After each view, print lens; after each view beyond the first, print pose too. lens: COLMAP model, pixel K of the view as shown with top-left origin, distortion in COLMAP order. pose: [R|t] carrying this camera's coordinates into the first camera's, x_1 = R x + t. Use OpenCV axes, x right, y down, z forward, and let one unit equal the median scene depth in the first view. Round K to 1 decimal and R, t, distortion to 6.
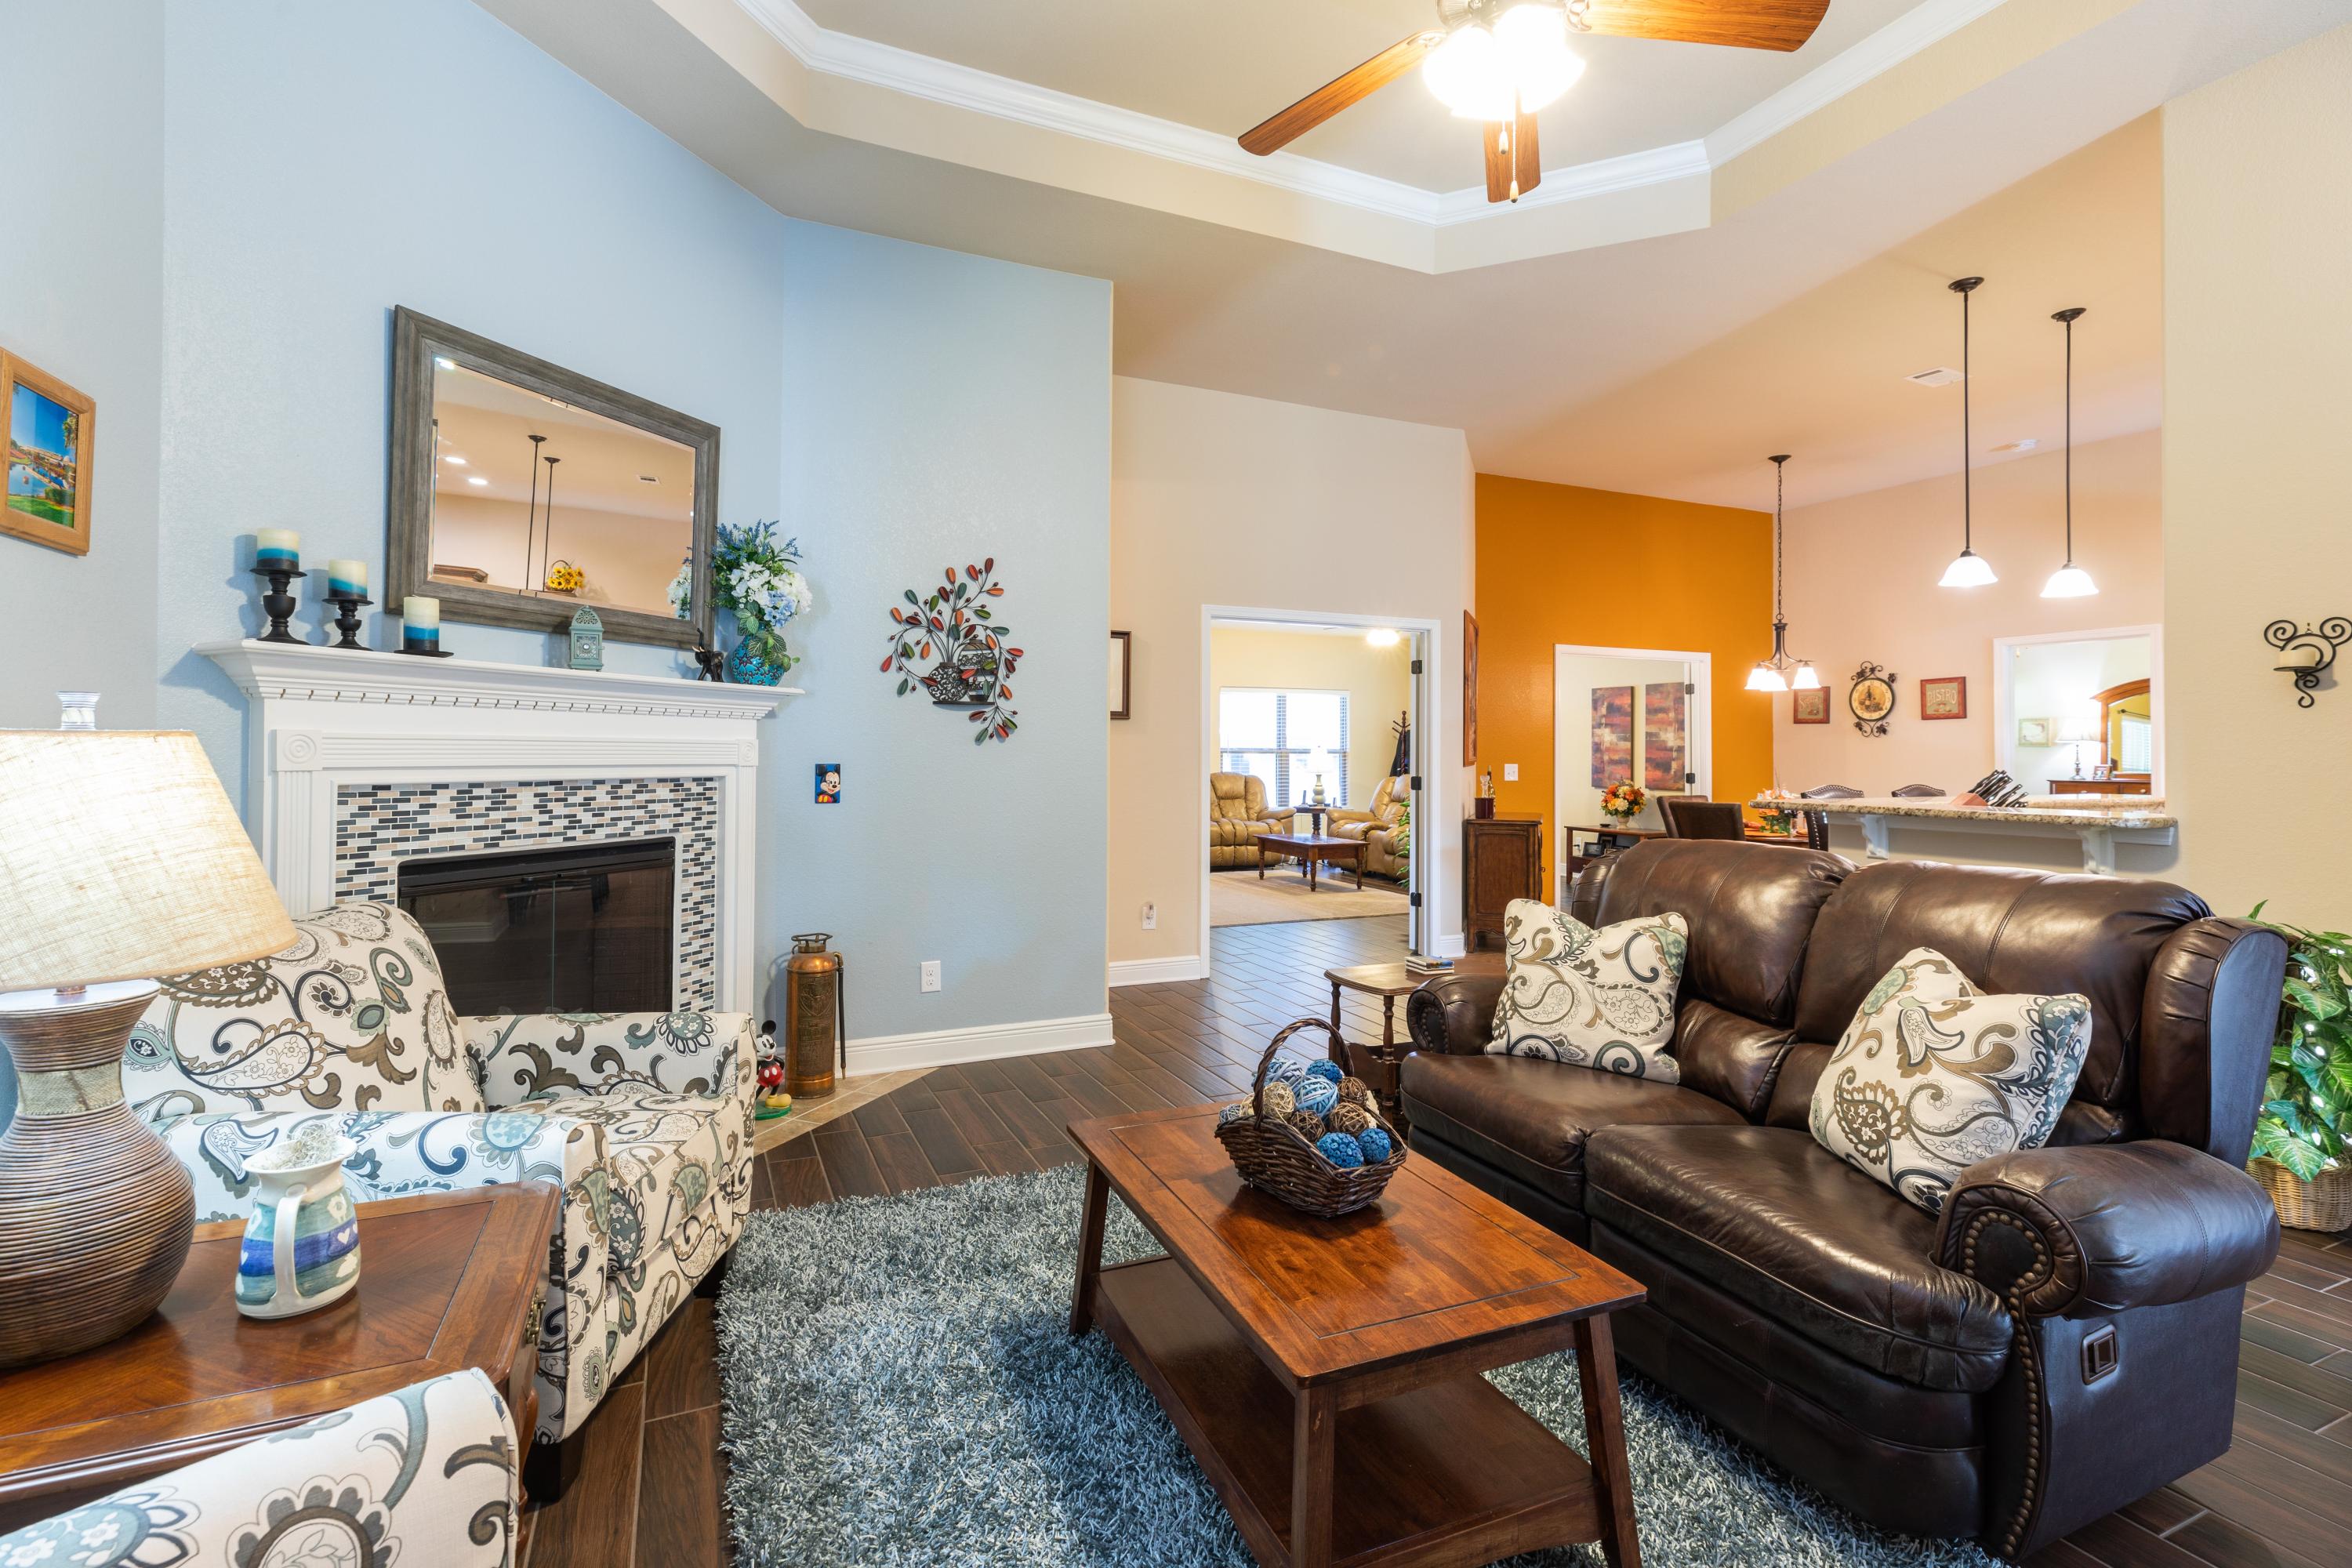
lens RADIAL K [[1050.7, 0, 1163.7], [0, 1050.7, 744.0], [0, 0, 1]] dist [0.004065, 0.000811]
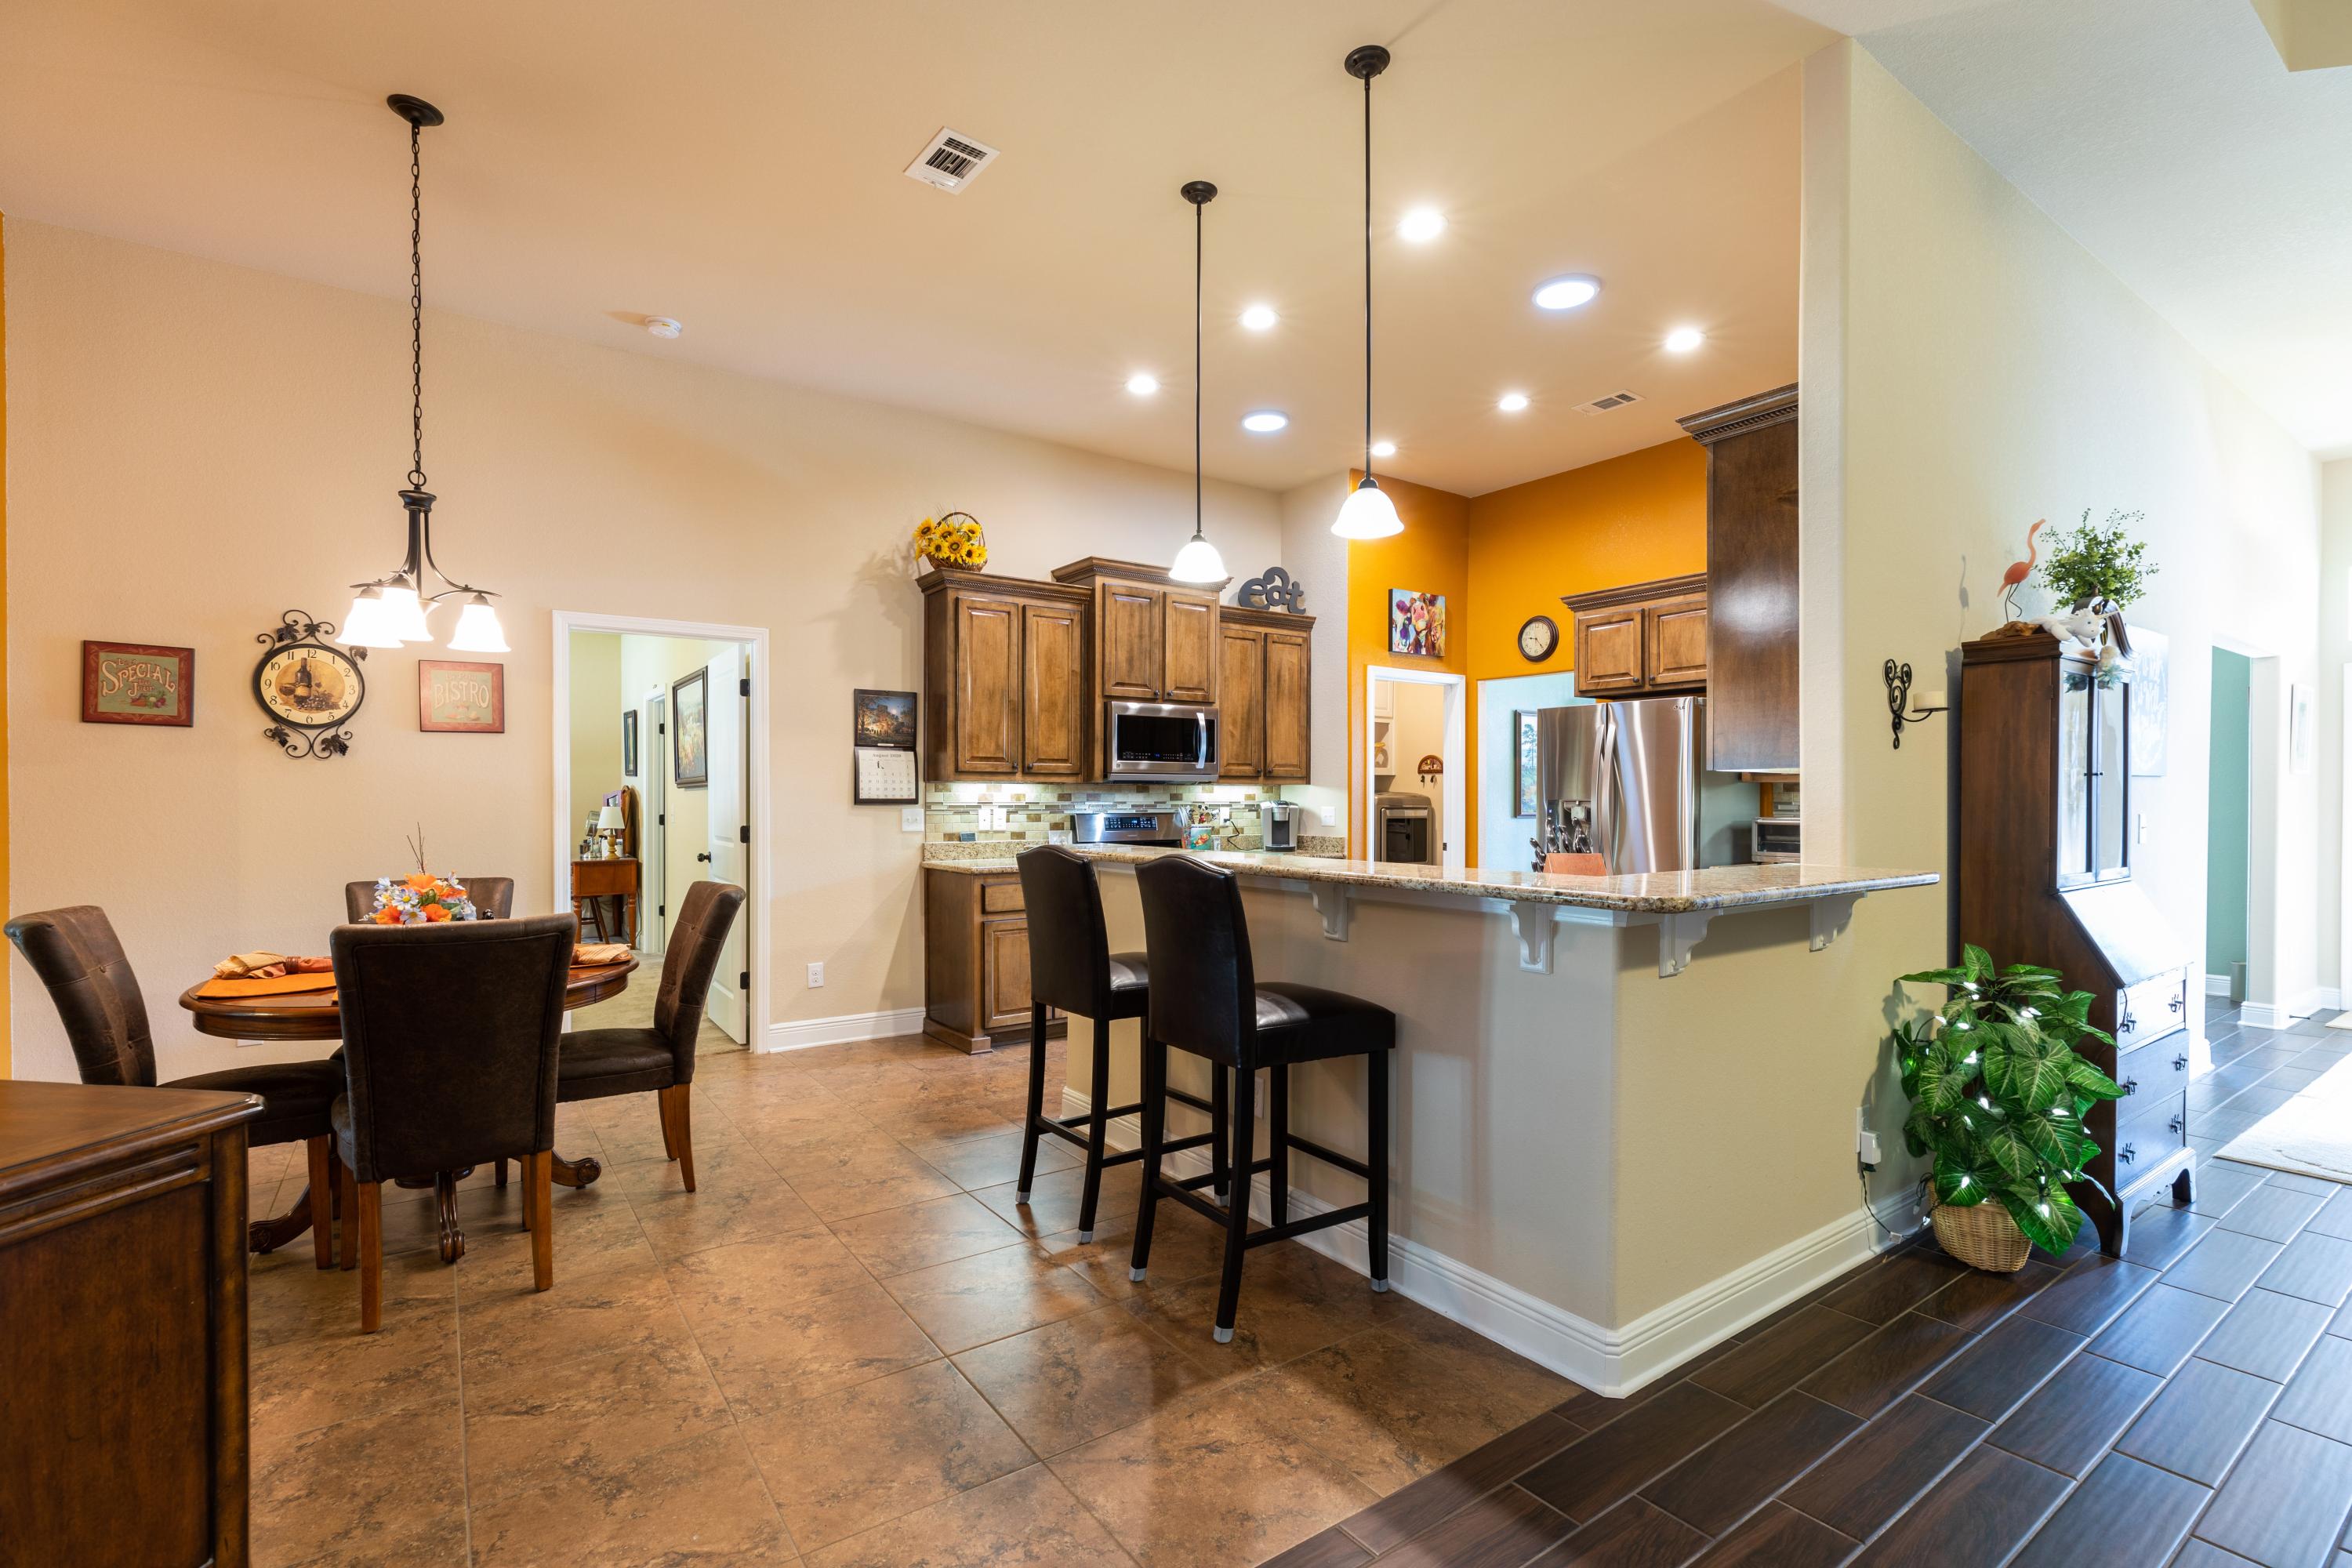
lens RADIAL K [[1050.7, 0, 1165.2], [0, 1050.7, 802.6], [0, 0, 1]] dist [0.004065, 0.000811]
pose [[-0.189491, -0.013159, 0.981794, 0.160329], [-0.009532, 0.999888, 0.011562, 0.010096], [-0.981836, -0.007168, -0.189595, 1.347458]]
